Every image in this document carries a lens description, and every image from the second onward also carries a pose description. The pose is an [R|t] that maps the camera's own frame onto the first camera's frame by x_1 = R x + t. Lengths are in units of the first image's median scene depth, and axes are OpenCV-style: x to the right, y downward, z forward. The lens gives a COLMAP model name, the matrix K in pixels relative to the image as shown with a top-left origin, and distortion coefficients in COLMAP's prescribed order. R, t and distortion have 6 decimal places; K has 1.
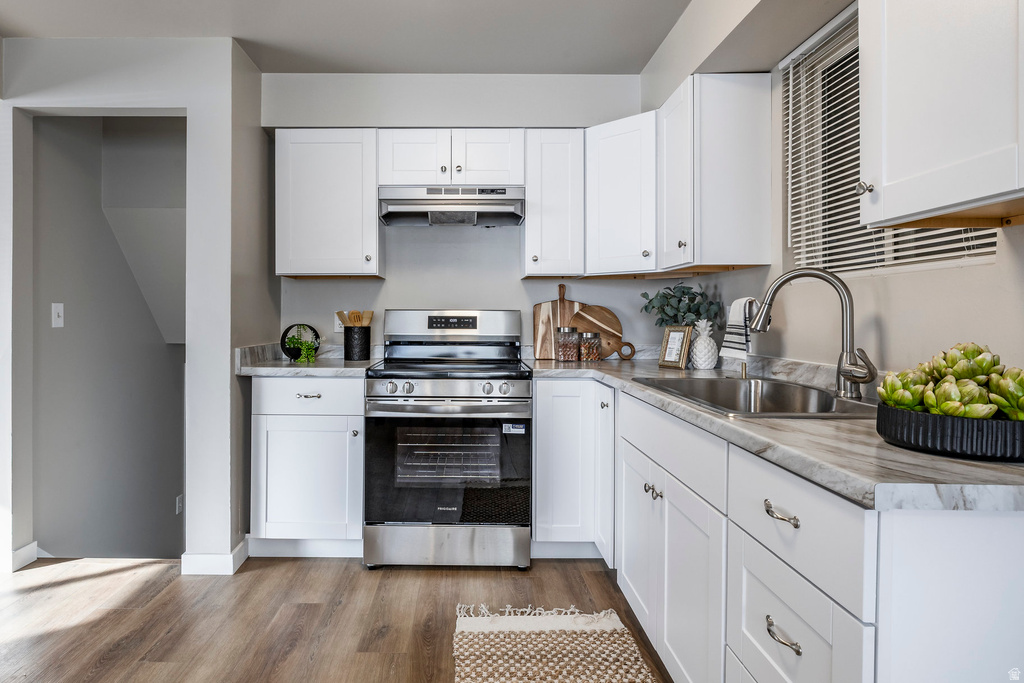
lens RADIAL K [[570.3, 0, 463.0], [0, 570.3, 319.3], [0, 0, 1]] dist [-0.005585, 0.000351]
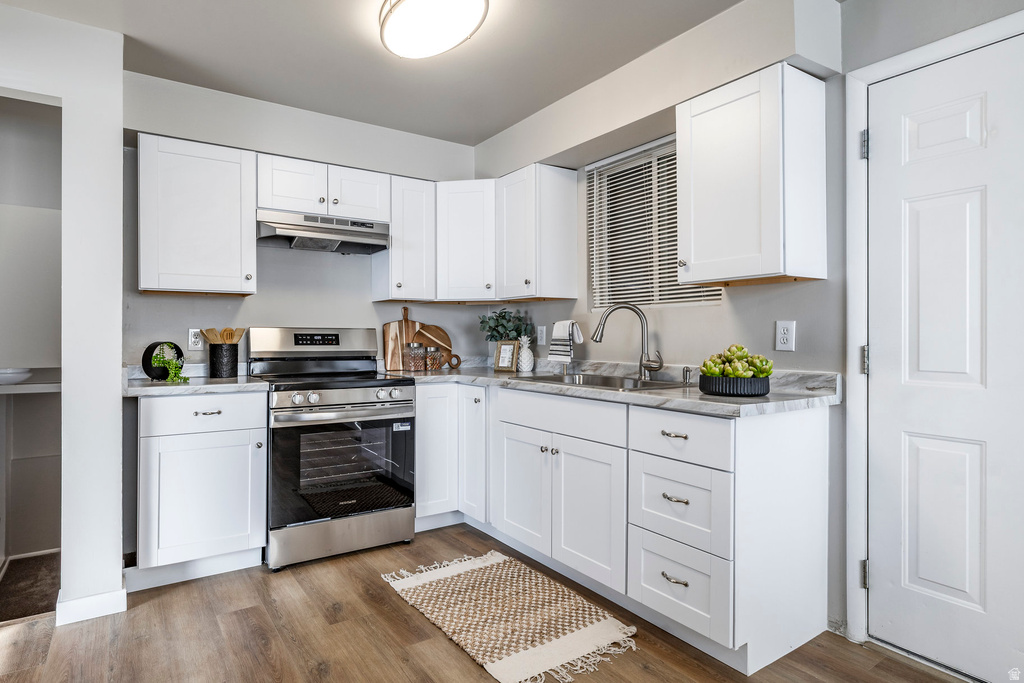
lens RADIAL K [[560.6, 0, 489.5], [0, 560.6, 337.5], [0, 0, 1]] dist [-0.001046, -0.000156]
pose [[0.835532, -0.003206, 0.549432, -0.388796], [0.005200, 0.999984, -0.002073, 0.006654], [-0.549417, 0.004589, 0.835536, -0.088722]]
